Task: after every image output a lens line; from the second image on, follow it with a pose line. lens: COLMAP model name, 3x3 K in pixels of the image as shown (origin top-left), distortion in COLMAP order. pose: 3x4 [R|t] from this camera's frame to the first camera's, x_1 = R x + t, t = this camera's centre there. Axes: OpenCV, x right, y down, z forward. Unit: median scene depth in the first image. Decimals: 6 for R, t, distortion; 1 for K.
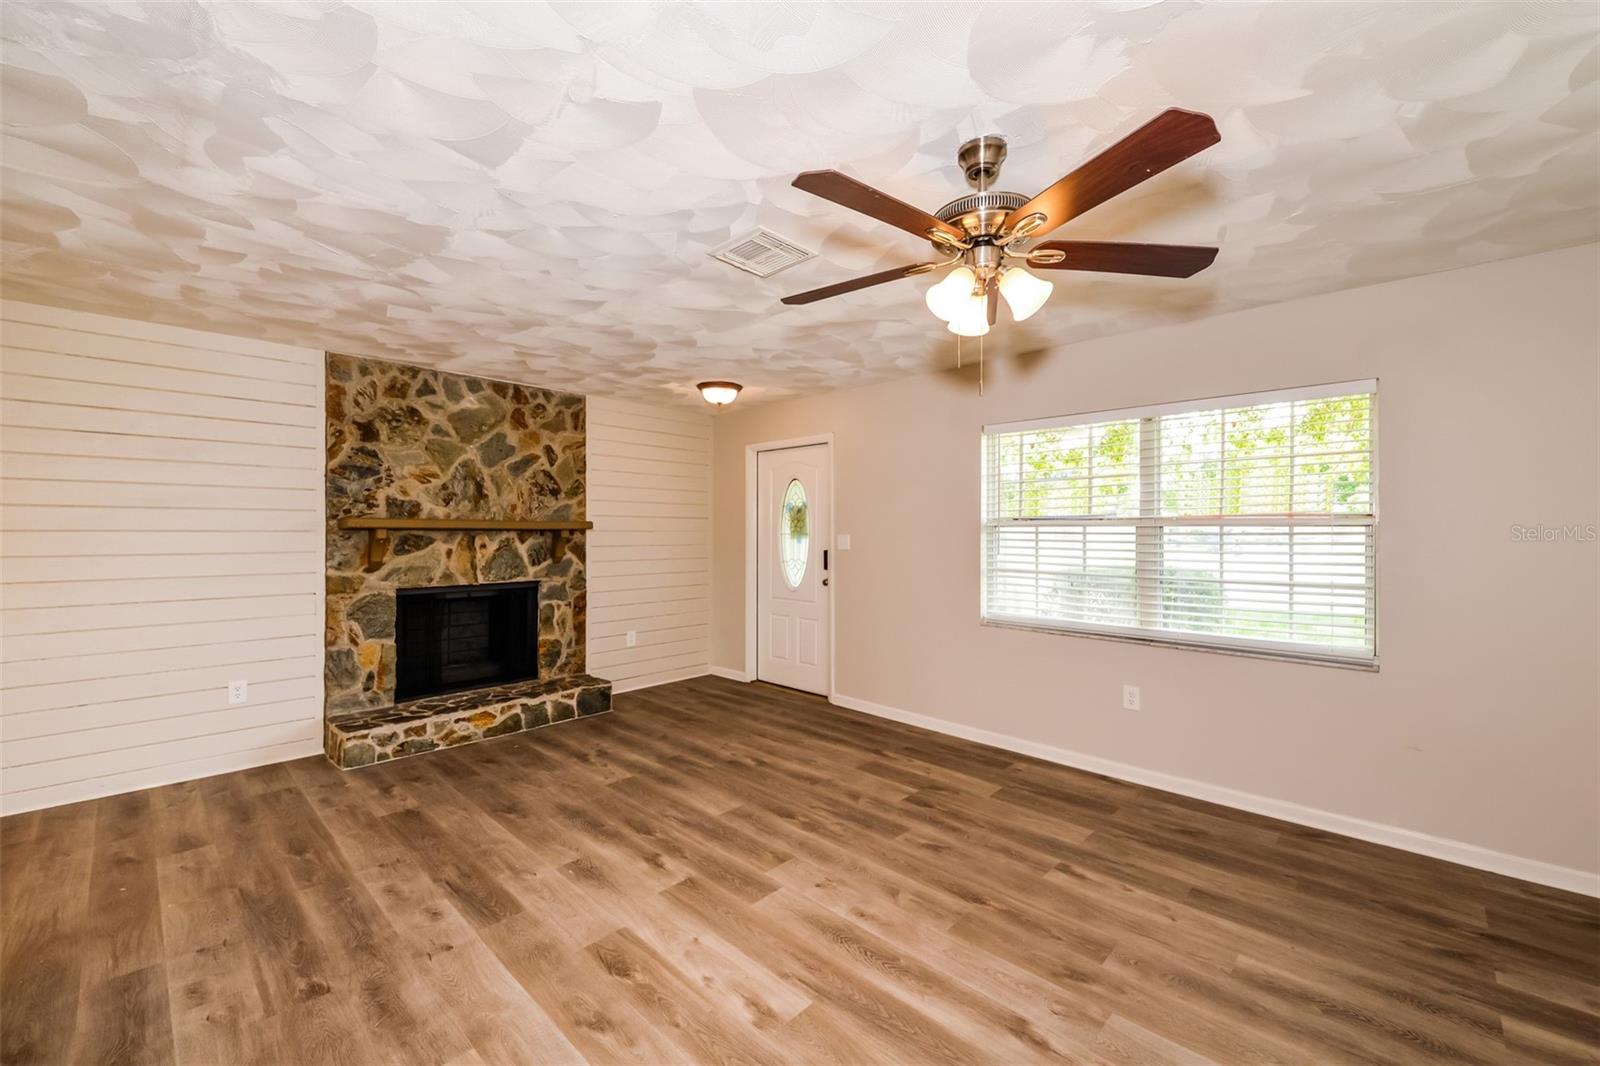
lens RADIAL K [[635.3, 0, 814.2], [0, 635.3, 542.6], [0, 0, 1]] dist [0.027018, -0.005100]
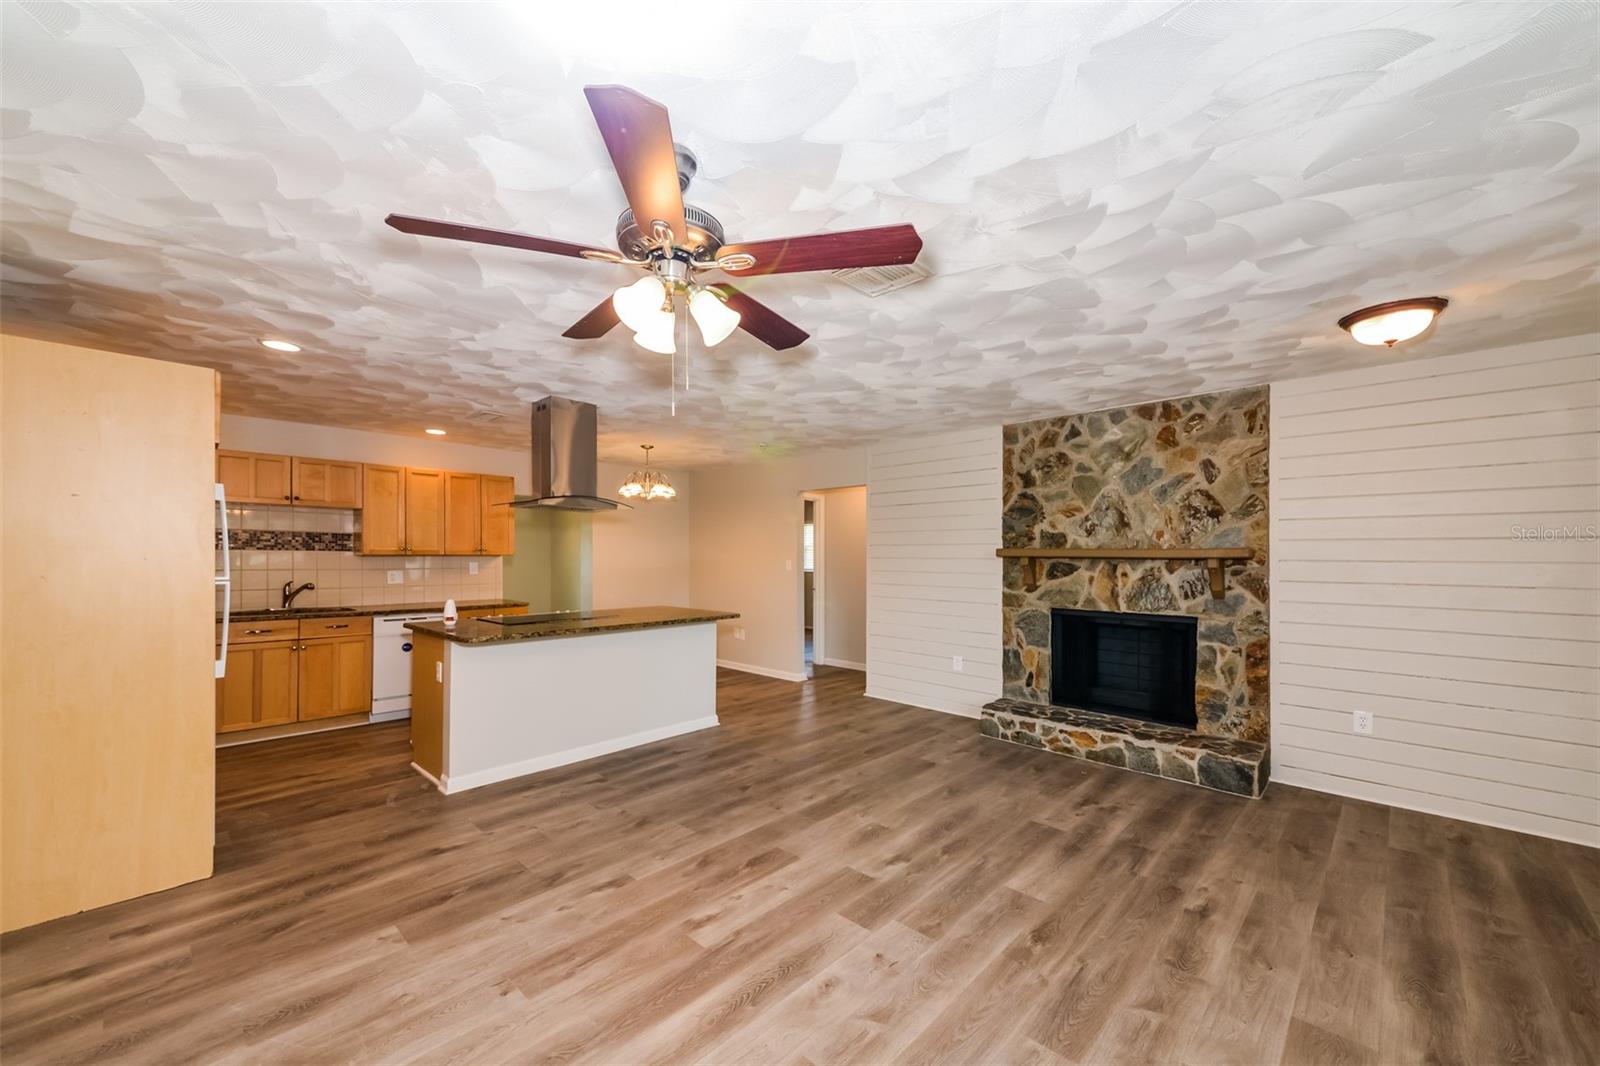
lens RADIAL K [[635.3, 0, 770.5], [0, 635.3, 555.6], [0, 0, 1]] dist [0.027018, -0.005100]
pose [[-0.033402, -0.003494, -0.999436, 0.611693], [-0.027762, 0.999611, -0.002566, -0.007221], [0.999056, 0.027661, -0.033486, 0.586547]]
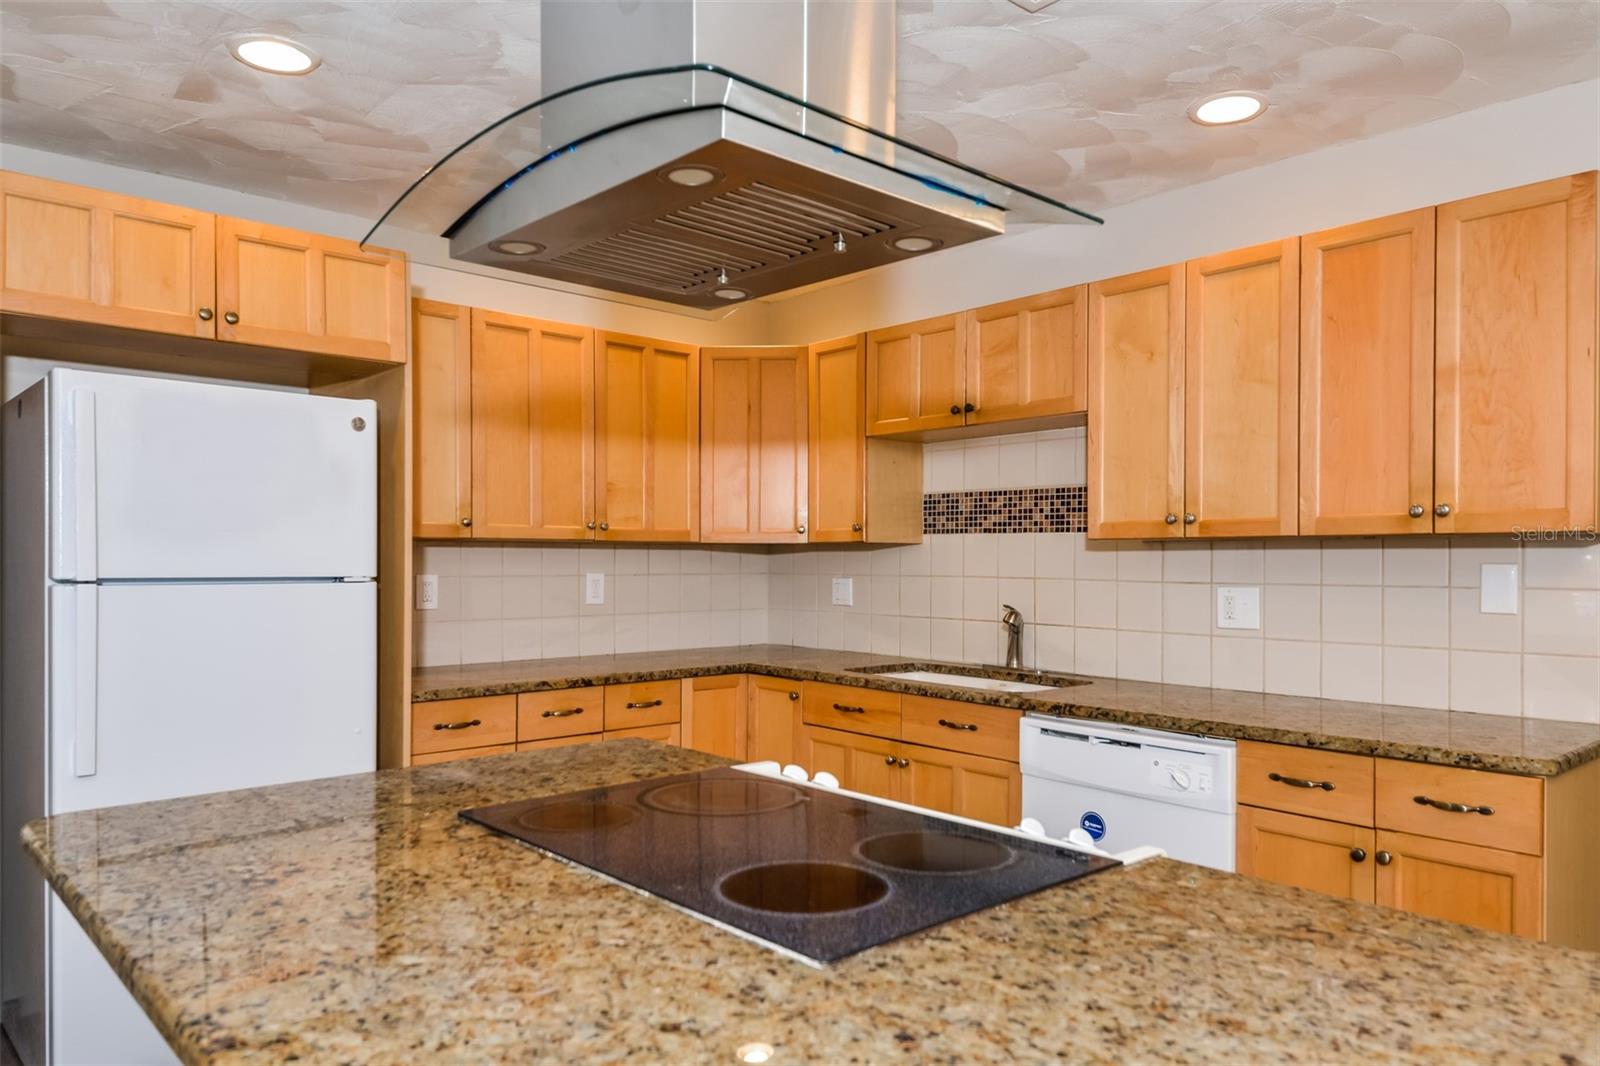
lens RADIAL K [[1060.5, 0, 801.5], [0, 1060.5, 570.1], [0, 0, 1]] dist [0.012896, 0.001722]
pose [[-0.994967, -0.005333, 0.100059, -0.657903], [-0.001782, 0.999366, 0.035546, 0.006518], [-0.100185, 0.035188, -0.994346, 0.498096]]
